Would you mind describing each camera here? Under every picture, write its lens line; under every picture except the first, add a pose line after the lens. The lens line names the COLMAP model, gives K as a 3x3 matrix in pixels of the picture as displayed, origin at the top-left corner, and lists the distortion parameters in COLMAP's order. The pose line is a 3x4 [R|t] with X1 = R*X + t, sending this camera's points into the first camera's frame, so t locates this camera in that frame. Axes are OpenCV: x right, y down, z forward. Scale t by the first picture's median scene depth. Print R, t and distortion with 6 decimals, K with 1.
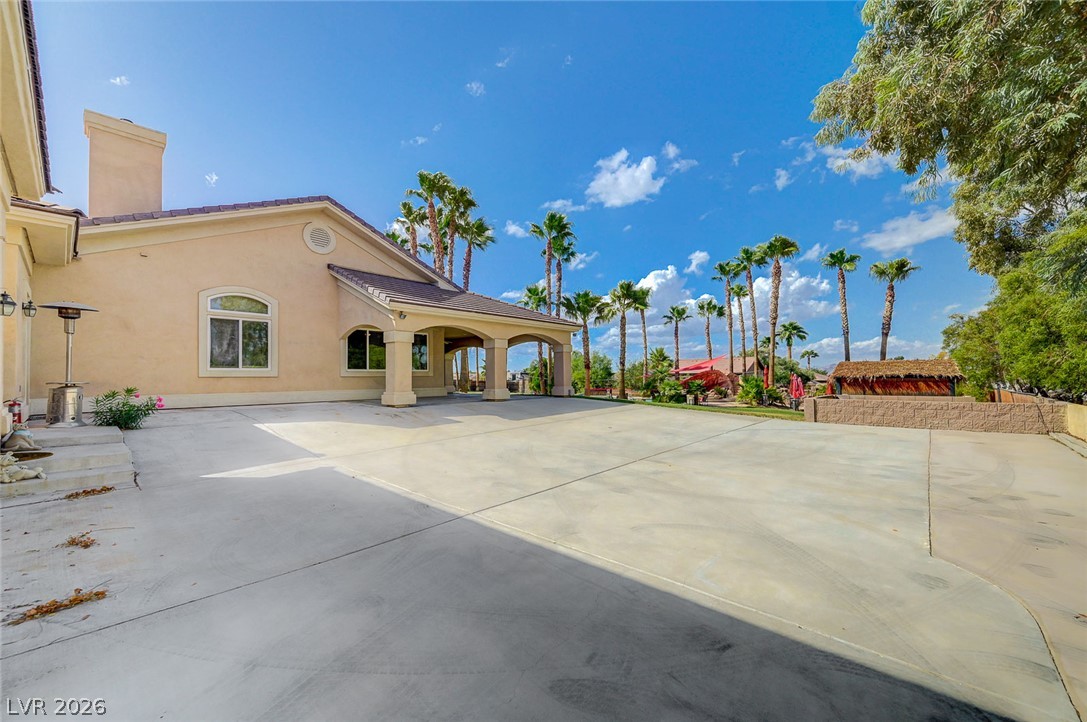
lens RADIAL K [[442.8, 0, 541.4], [0, 442.8, 377.7], [0, 0, 1]] dist [0.000040, -0.000013]
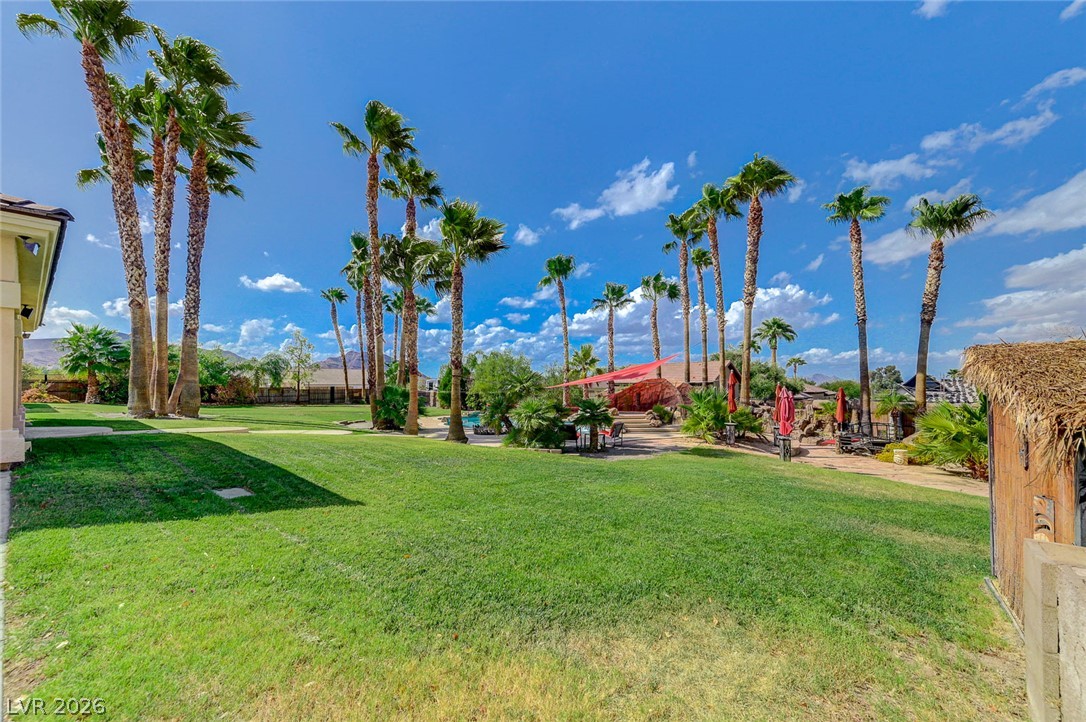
lens RADIAL K [[443.8, 0, 545.2], [0, 443.8, 393.5], [0, 0, 1]] dist [0.017729, 0.000051]
pose [[0.999199, 0.001873, 0.039962, 0.227235], [-0.002391, 0.999914, 0.012928, -0.004211], [-0.039935, -0.013013, 0.999118, 0.410388]]
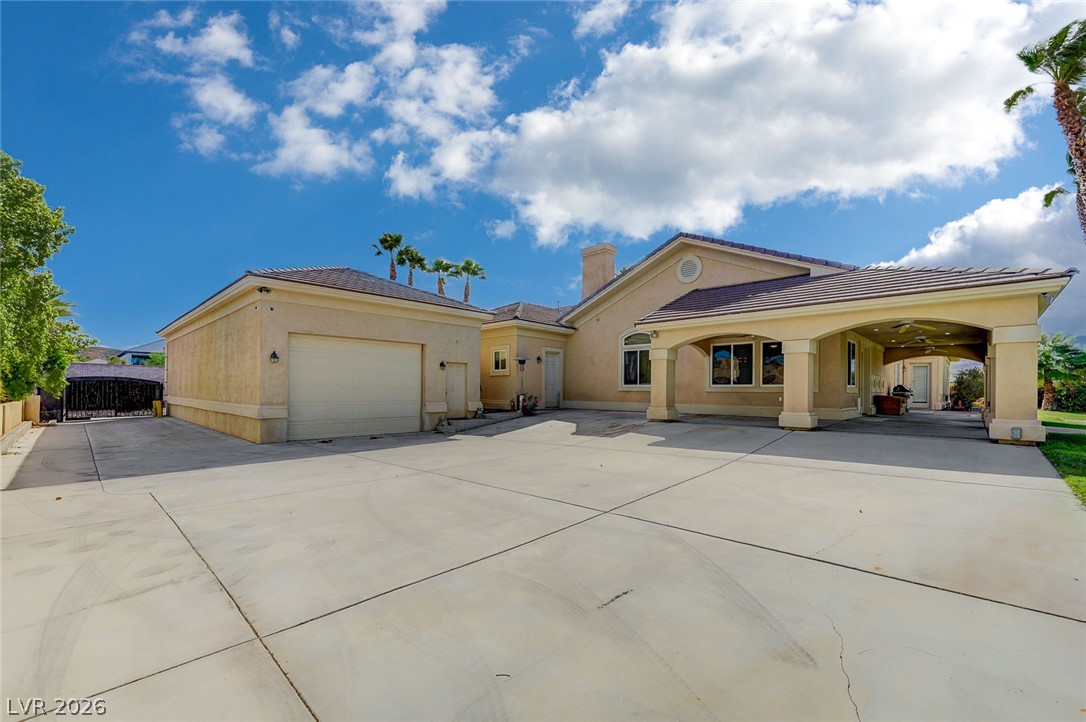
lens RADIAL K [[442.4, 0, 540.9], [0, 442.4, 377.7], [0, 0, 1]] dist [0.000040, -0.000013]
pose [[-0.016841, -0.025300, -0.999538, 0.296236], [-0.010625, 0.999628, -0.025123, -0.002890], [0.999802, 0.010197, -0.017104, 0.304380]]
